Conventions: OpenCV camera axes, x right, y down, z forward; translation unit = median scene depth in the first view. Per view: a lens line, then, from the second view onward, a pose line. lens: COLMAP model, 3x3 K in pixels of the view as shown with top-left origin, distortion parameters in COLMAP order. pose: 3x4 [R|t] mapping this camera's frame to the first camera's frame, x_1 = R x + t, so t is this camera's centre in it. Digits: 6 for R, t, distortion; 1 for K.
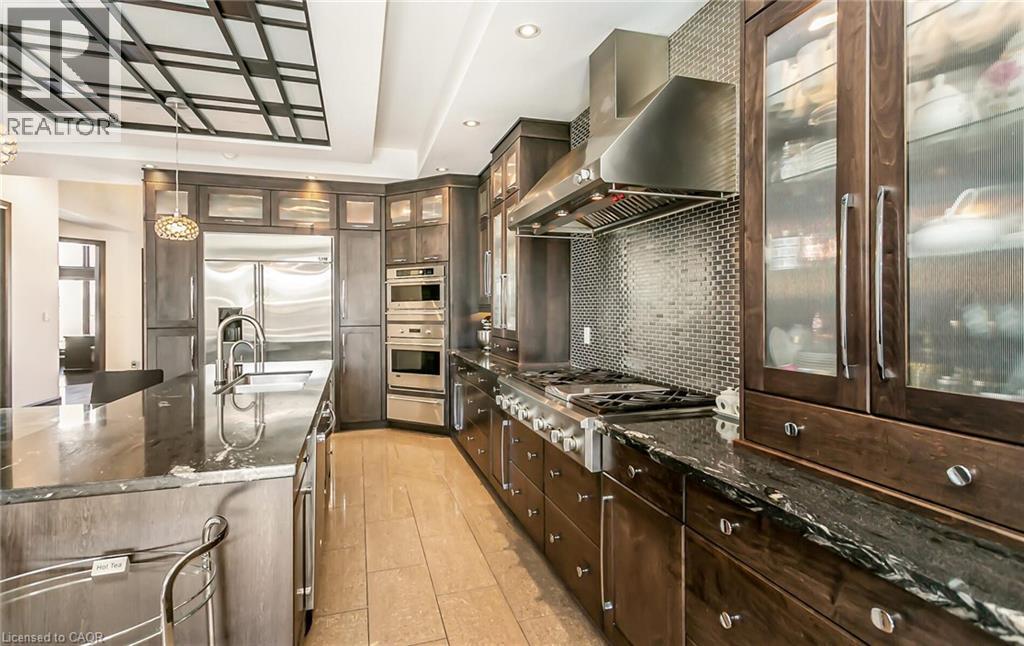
lens RADIAL K [[496.6, 0, 503.2], [0, 496.6, 312.2], [0, 0, 1]] dist [0.011643, 0.001310]
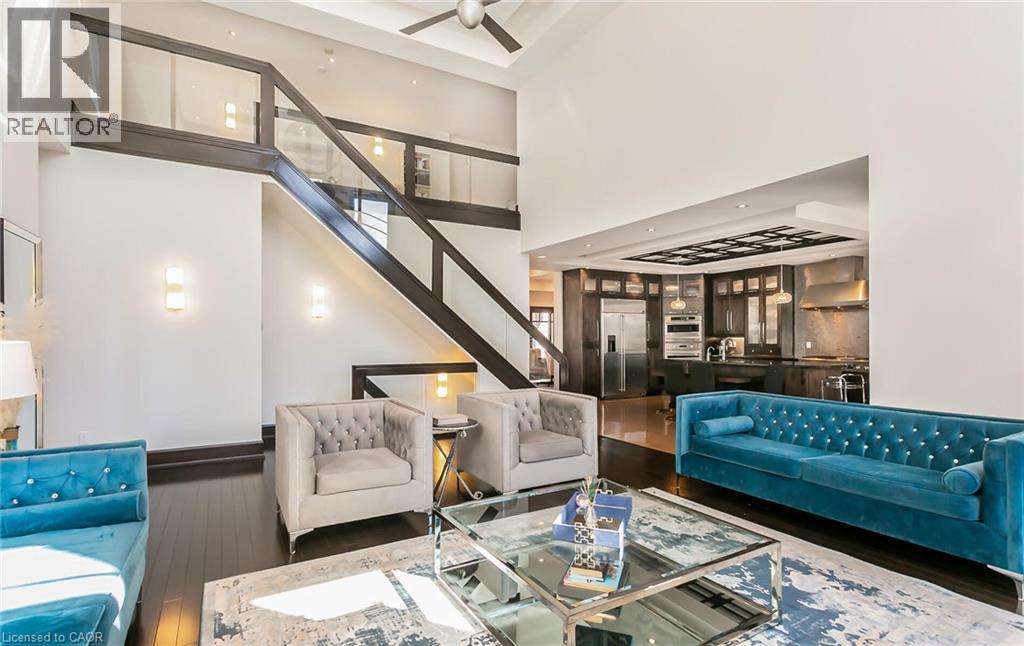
lens RADIAL K [[496.6, 0, 508.6], [0, 496.6, 333.3], [0, 0, 1]] dist [0.011643, 0.001310]
pose [[0.967776, -0.001241, 0.251810, -1.509672], [0.004364, 0.999920, -0.011847, 0.004808], [-0.251775, 0.012564, 0.967704, -0.898053]]
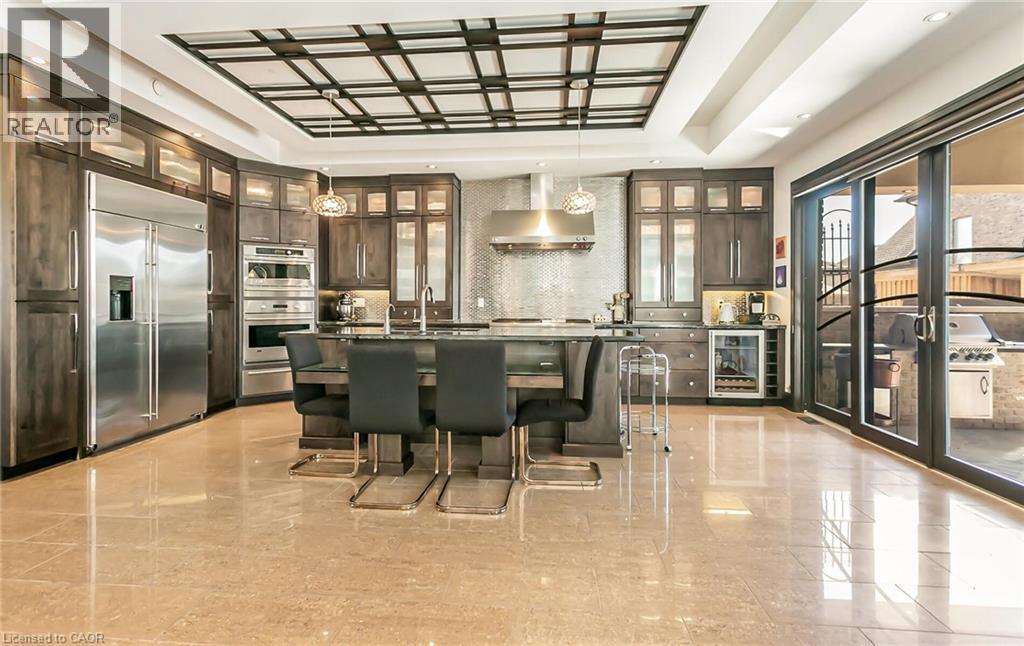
lens RADIAL K [[496.6, 0, 487.2], [0, 496.6, 308.9], [0, 0, 1]] dist [0.011643, 0.001310]
pose [[0.367335, -0.011853, 0.930013, -1.082240], [0.003858, 0.999930, 0.011220, 0.035059], [-0.930081, -0.000533, 0.367355, 0.199869]]
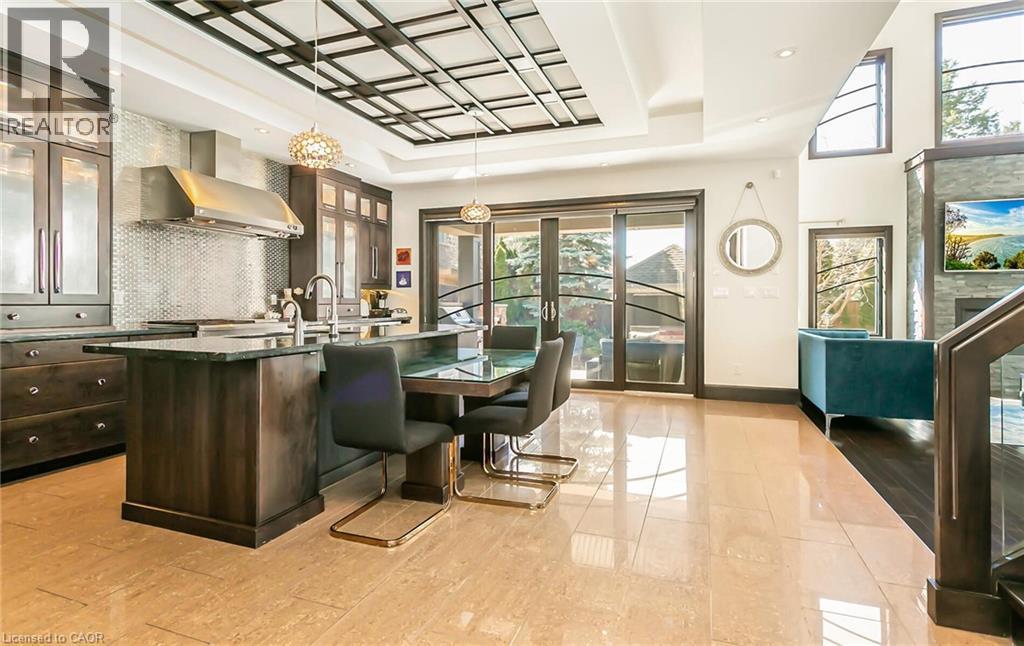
lens RADIAL K [[496.6, 0, 507.4], [0, 496.6, 301.2], [0, 0, 1]] dist [0.011643, 0.001310]
pose [[-0.773614, 0.001459, 0.633655, -0.934039], [0.003506, 0.999992, 0.001978, 0.040389], [-0.633647, 0.003751, -0.773613, 0.937831]]
